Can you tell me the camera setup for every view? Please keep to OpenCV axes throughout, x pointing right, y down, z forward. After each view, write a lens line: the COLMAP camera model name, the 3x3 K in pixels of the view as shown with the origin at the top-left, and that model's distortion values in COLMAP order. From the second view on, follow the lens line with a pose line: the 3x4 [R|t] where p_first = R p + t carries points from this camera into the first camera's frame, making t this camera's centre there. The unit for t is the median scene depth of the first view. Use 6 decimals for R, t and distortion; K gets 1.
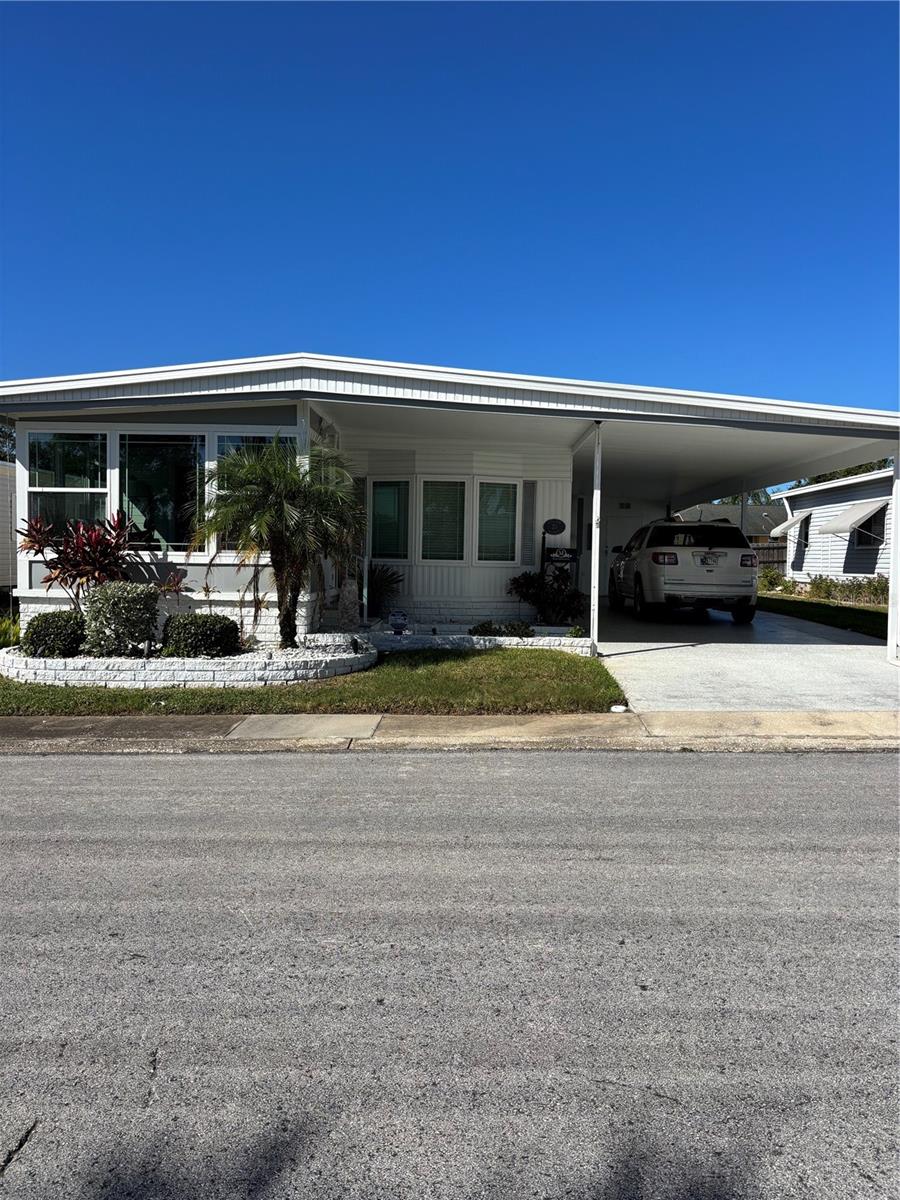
lens RADIAL K [[903.5, 0, 450.5], [0, 903.5, 602.4], [0, 0, 1]] dist [0.047037, -0.057845]
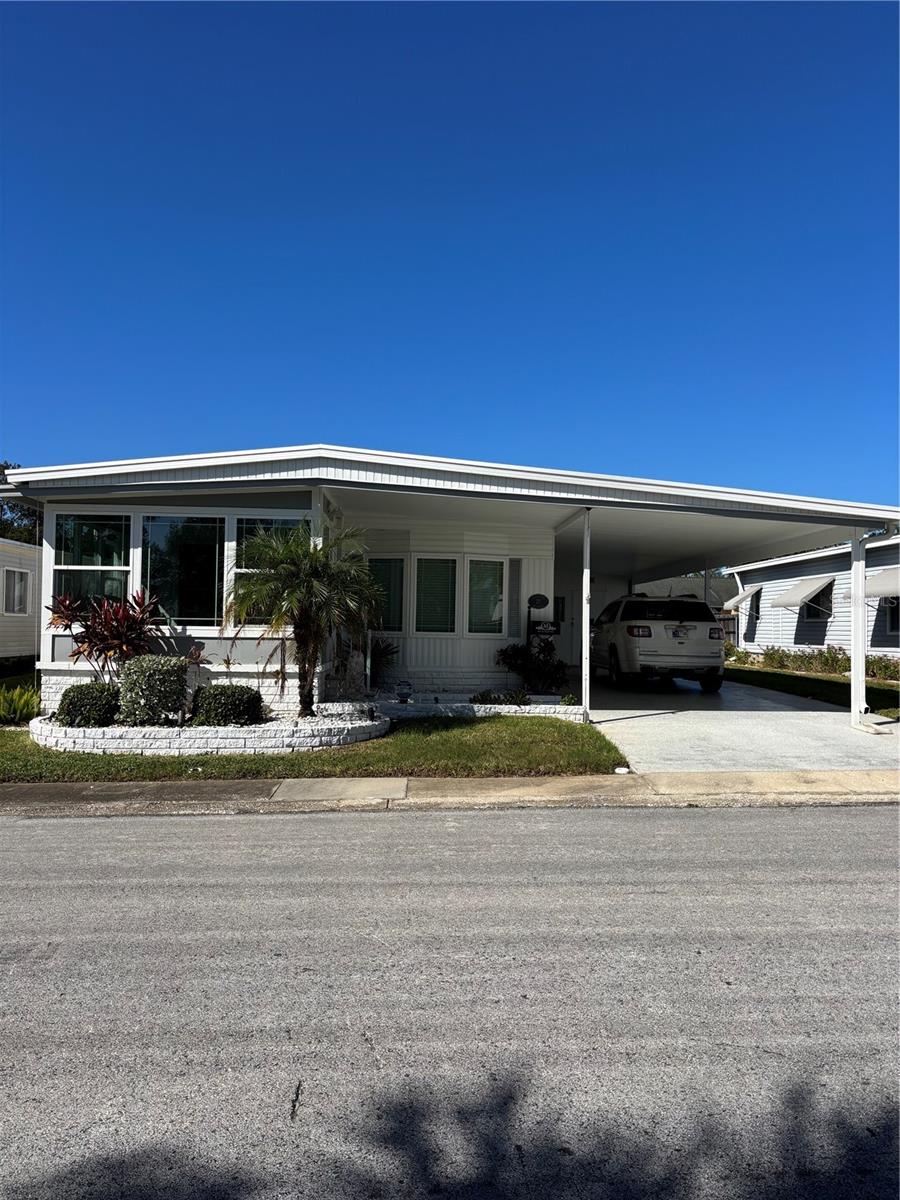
lens RADIAL K [[903.5, 0, 448.6], [0, 903.5, 597.5], [0, 0, 1]] dist [0.047037, -0.057845]
pose [[0.998327, 0.001613, 0.057806, -0.078812], [0.003190, 0.996552, -0.082915, -0.000429], [-0.057741, 0.082960, 0.994879, -0.085309]]
